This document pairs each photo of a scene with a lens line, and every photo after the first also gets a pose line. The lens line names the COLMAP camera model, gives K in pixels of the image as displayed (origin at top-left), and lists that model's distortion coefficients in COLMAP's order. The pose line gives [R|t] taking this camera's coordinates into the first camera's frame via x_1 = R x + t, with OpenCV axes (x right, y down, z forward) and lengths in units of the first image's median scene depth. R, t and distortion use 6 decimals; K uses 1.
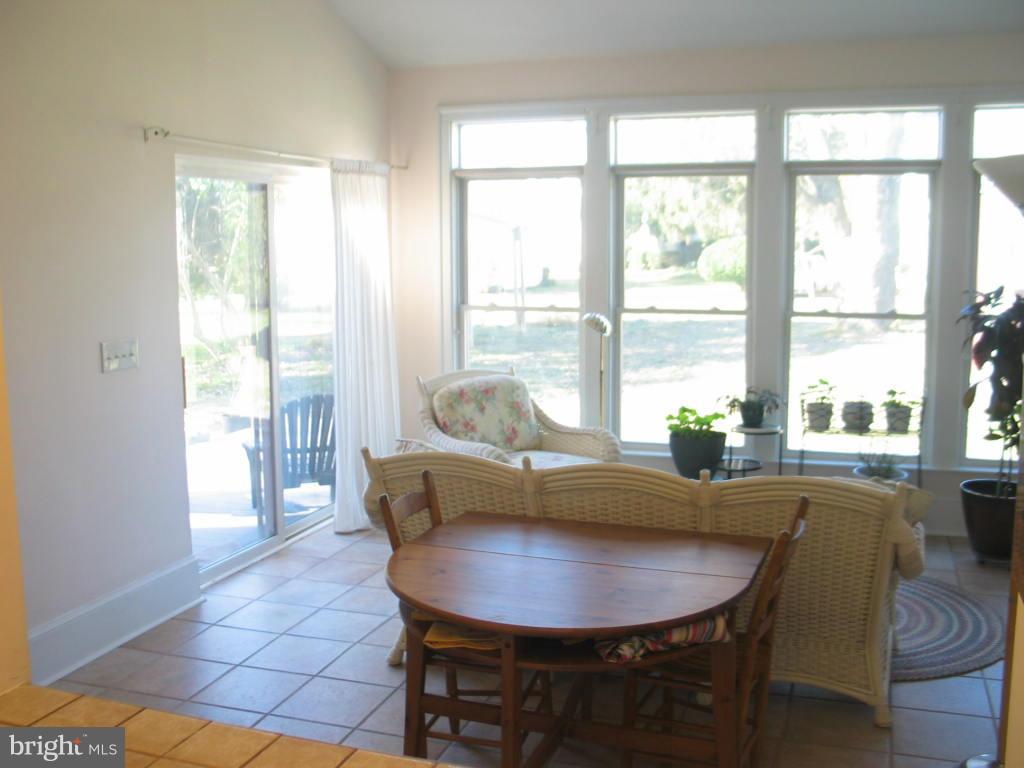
lens RADIAL K [[1062.3, 0, 509.2], [0, 1062.3, 385.0], [0, 0, 1]] dist [-0.115147, 0.021269]
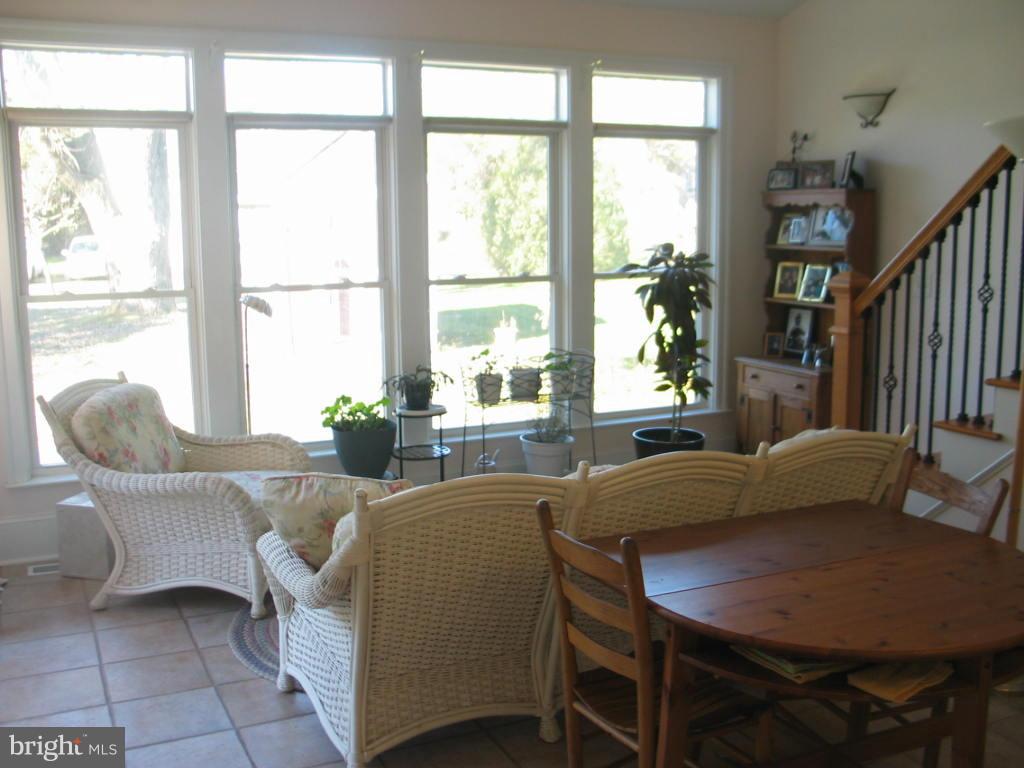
lens RADIAL K [[1062.3, 0, 509.2], [0, 1062.3, 385.0], [0, 0, 1]] dist [-0.115147, 0.021269]
pose [[0.709264, -0.108787, 0.696498, -0.345230], [0.097259, 0.993673, 0.056162, -0.023993], [-0.698202, 0.027907, 0.715357, 0.283761]]
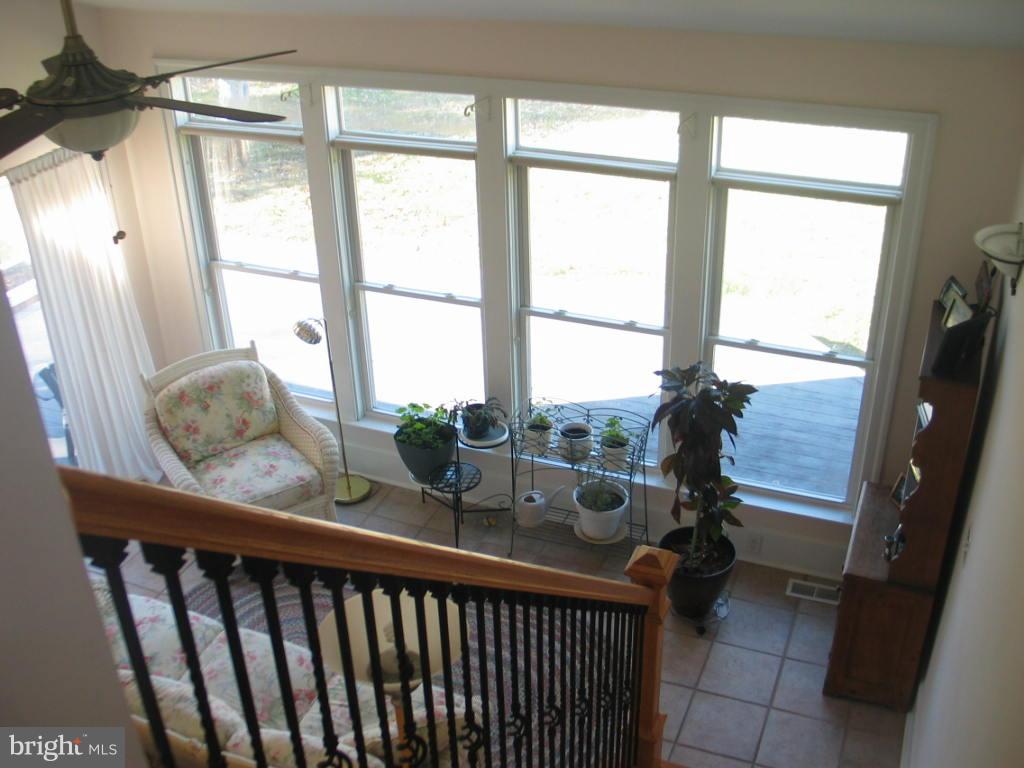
lens RADIAL K [[1062.3, 0, 509.2], [0, 1062.3, 385.0], [0, 0, 1]] dist [-0.115147, 0.021269]
pose [[0.998629, 0.006061, -0.051996, 0.304751], [0.012843, 0.934552, 0.355593, -0.339190], [0.050748, -0.355774, 0.933193, 0.105875]]
